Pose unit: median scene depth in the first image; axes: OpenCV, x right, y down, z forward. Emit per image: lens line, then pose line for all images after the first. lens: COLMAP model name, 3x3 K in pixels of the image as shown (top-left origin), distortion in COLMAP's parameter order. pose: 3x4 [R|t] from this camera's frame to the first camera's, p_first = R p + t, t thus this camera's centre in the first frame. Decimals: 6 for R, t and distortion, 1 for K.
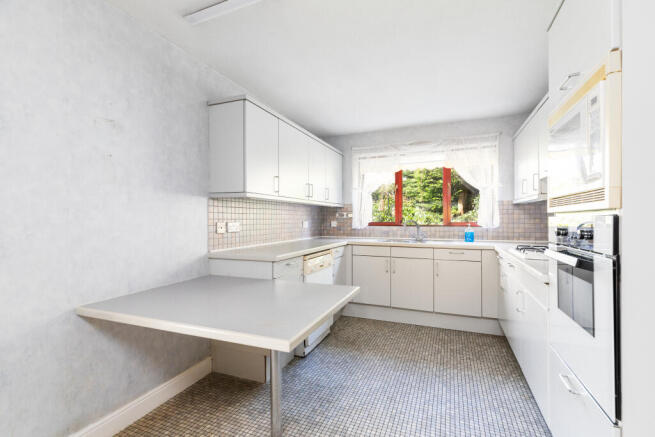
lens RADIAL K [[296.7, 0, 324.8], [0, 296.7, 219.0], [0, 0, 1]] dist [0.006035, 0.001047]
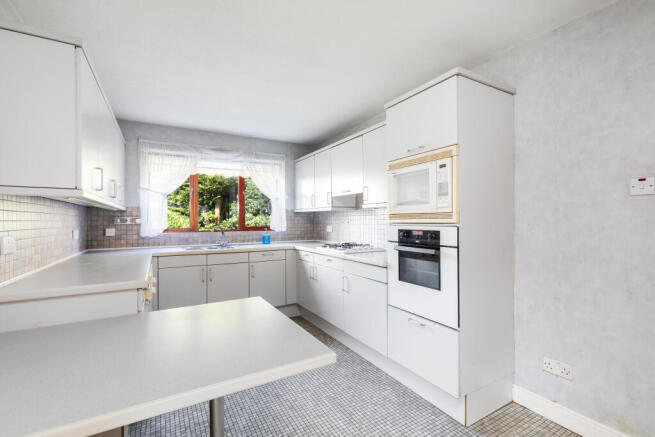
lens RADIAL K [[296.7, 0, 315.1], [0, 296.7, 219.5], [0, 0, 1]] dist [0.006035, 0.001047]
pose [[0.619971, 0.000298, 0.784625, -0.291325], [0.003774, 0.999987, -0.003362, -0.013404], [-0.784616, 0.005045, 0.619962, 0.123759]]
